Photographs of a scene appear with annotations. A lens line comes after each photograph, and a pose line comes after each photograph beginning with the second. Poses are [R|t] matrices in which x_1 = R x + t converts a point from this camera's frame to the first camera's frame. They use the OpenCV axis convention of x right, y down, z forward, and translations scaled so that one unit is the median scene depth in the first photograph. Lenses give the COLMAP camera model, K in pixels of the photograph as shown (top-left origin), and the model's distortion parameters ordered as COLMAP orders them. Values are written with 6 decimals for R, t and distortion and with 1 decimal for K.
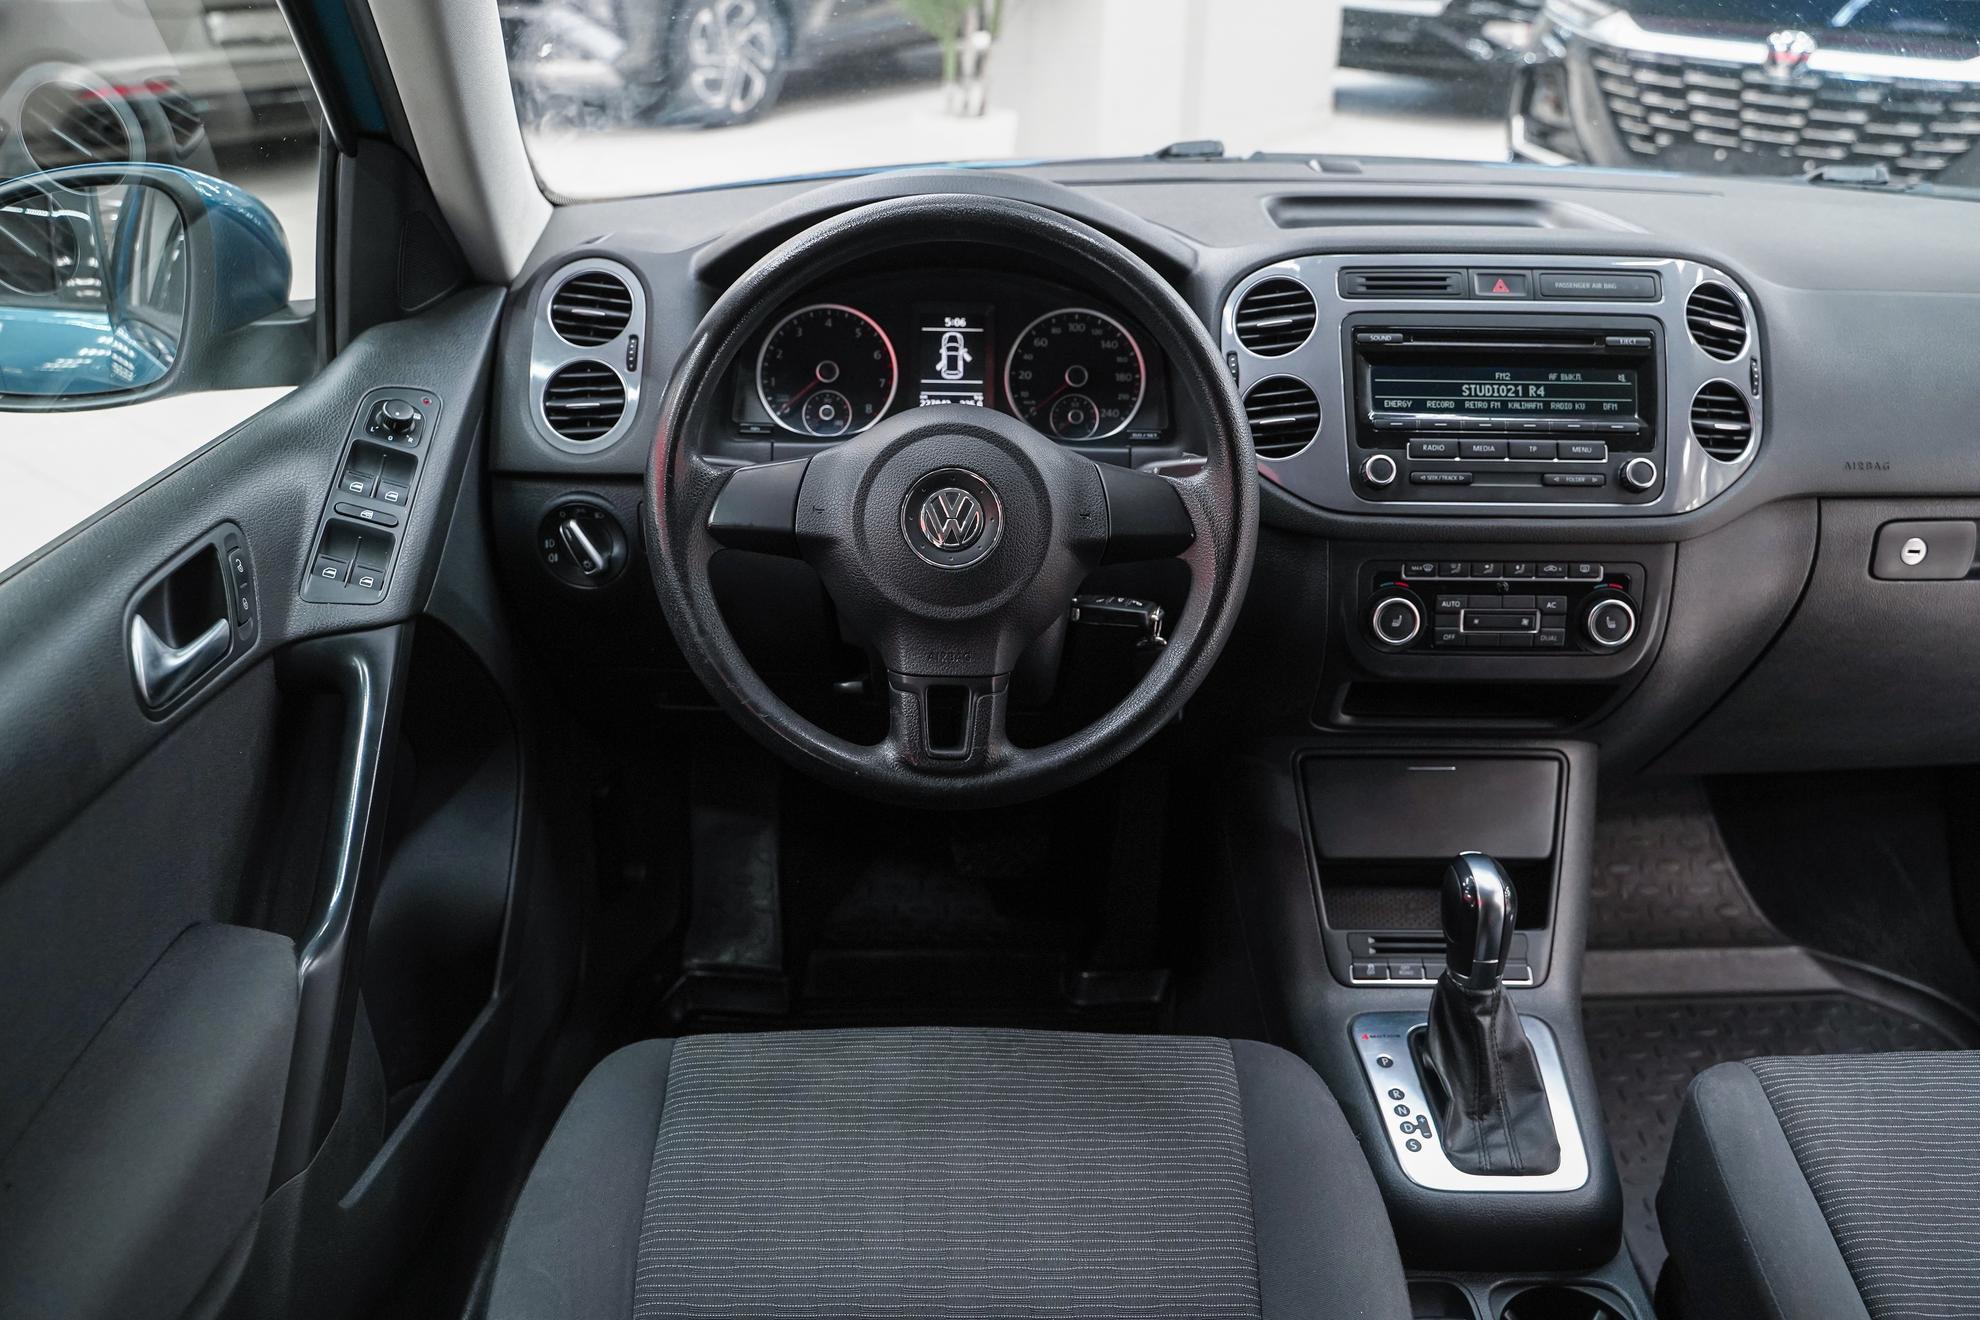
lens RADIAL K [[1588.4, 0, 990.0], [0, 1588.4, 660.0], [0, 0, 1]] dist [-0.003988, -0.005538]
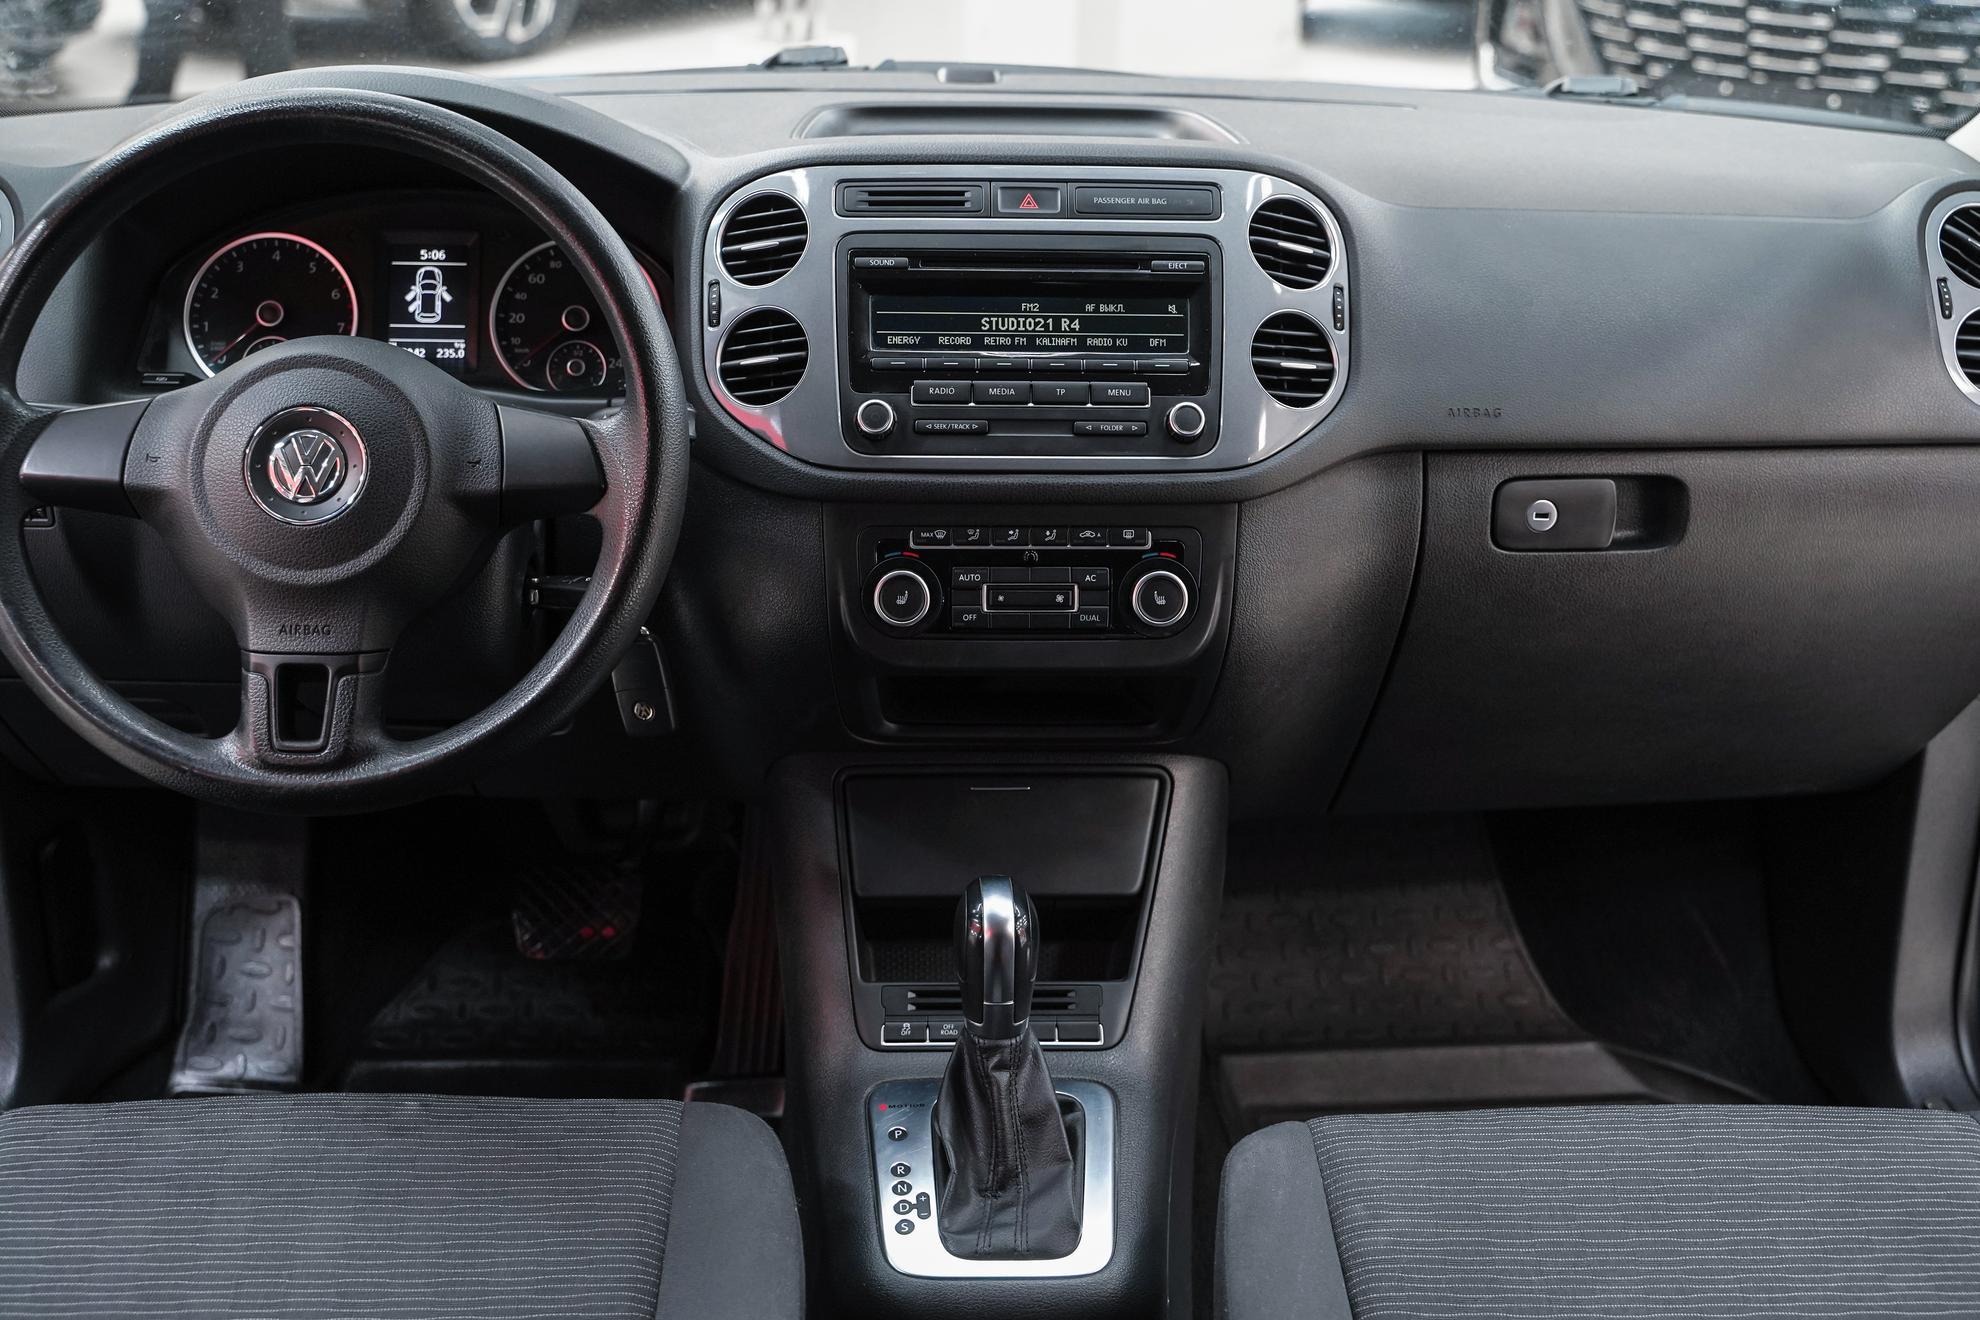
lens RADIAL K [[2150.4, 0, 990.0], [0, 2150.4, 660.0], [0, 0, 1]] dist [0.004136, -0.002228]
pose [[0.999584, -0.007369, 0.027893, 0.268740], [0.008908, 0.998421, -0.055454, 0.070679], [-0.027440, 0.055680, 0.998072, -0.126002]]
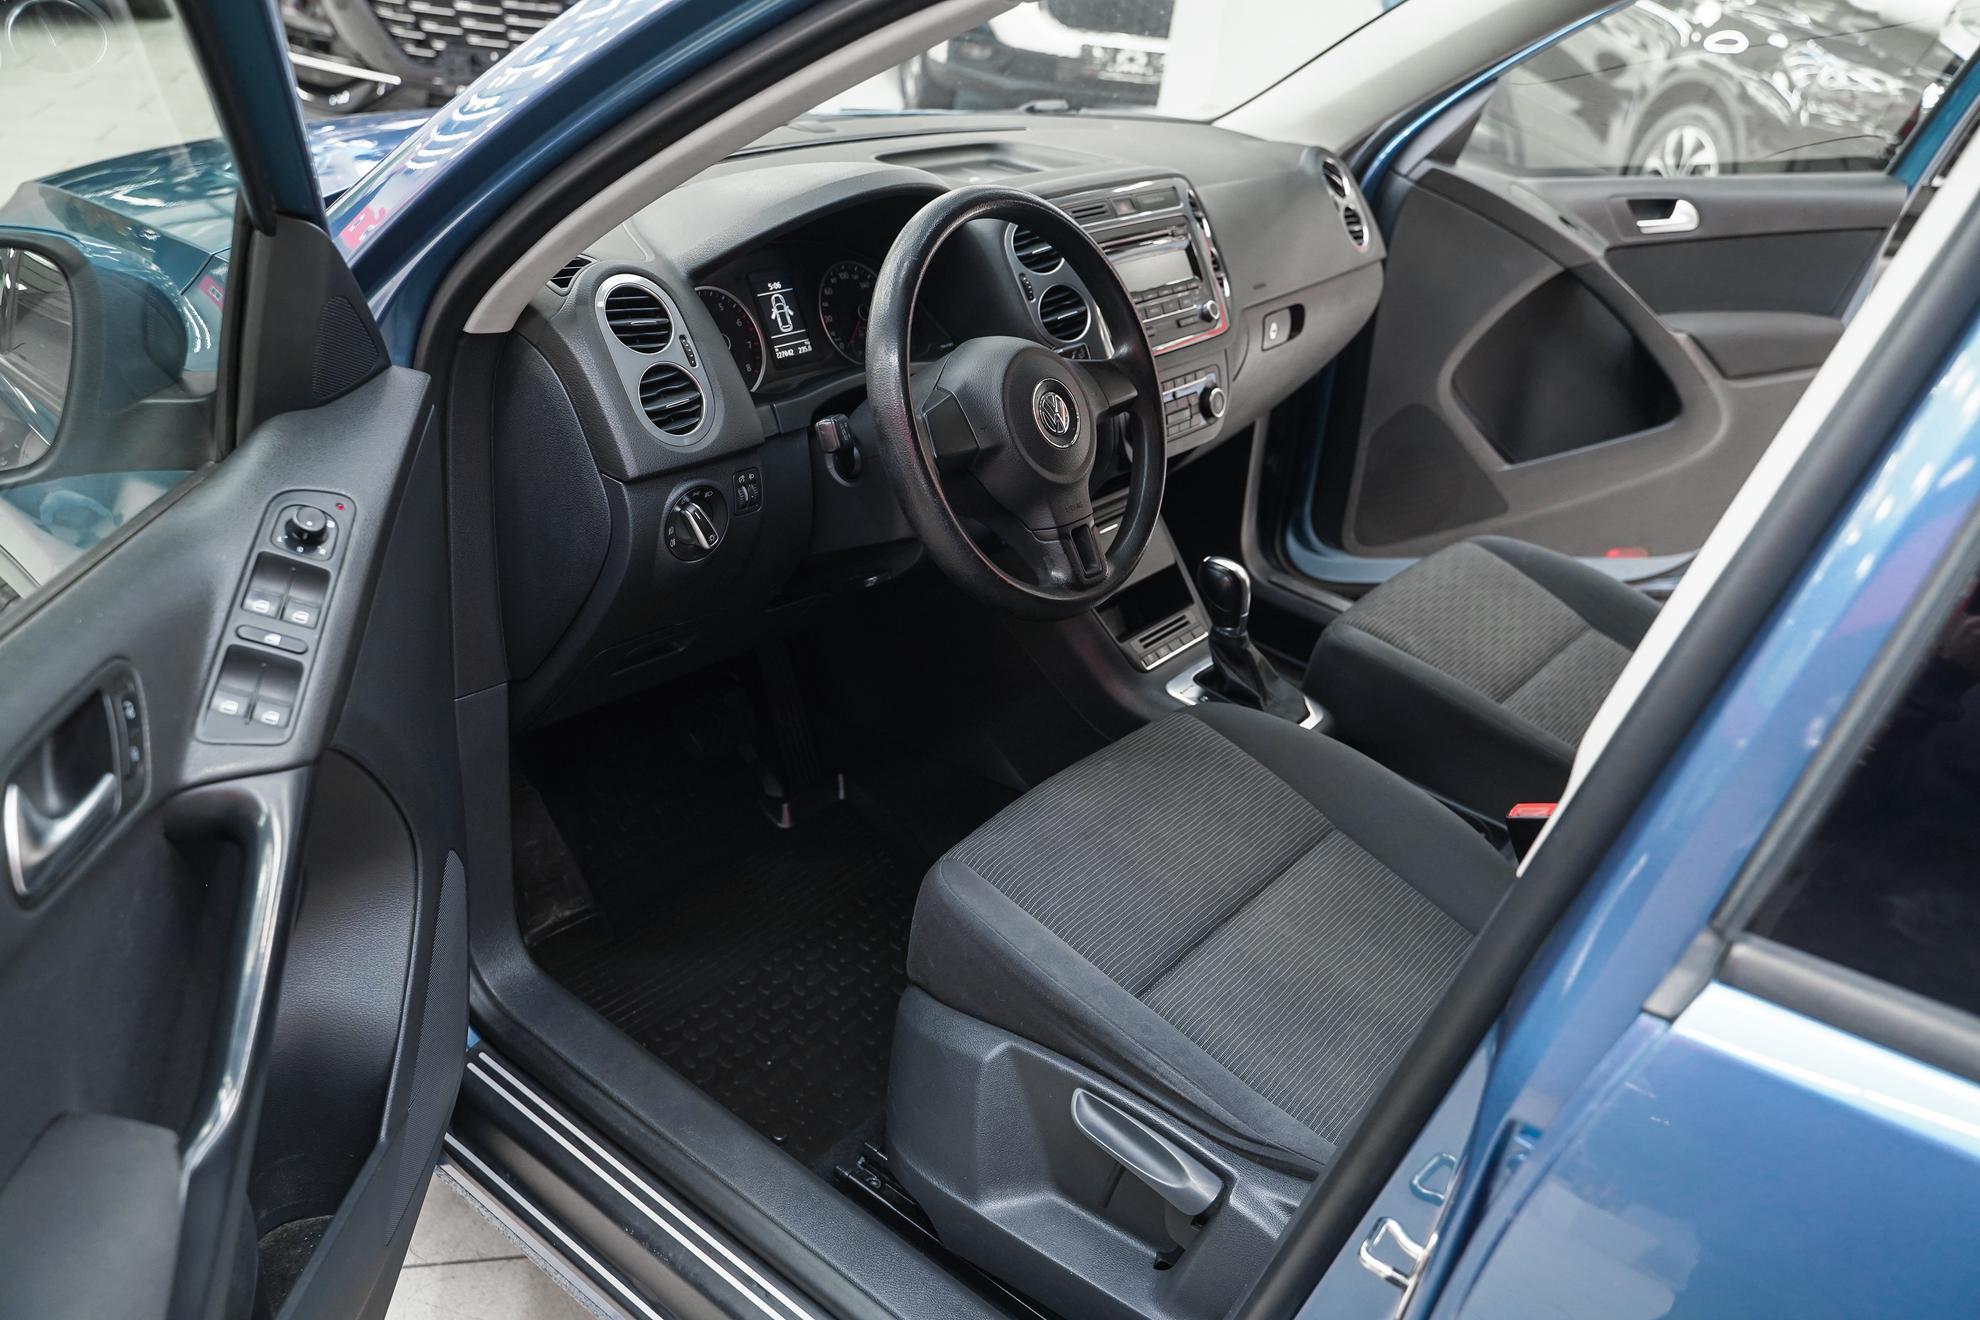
lens RADIAL K [[1588.4, 0, 990.0], [0, 1588.4, 660.0], [0, 0, 1]] dist [-0.003988, -0.005538]
pose [[0.624372, -0.317419, 0.713726, -1.019829], [0.263343, 0.945759, 0.190238, -0.147273], [-0.735398, 0.069176, 0.674096, 0.075431]]
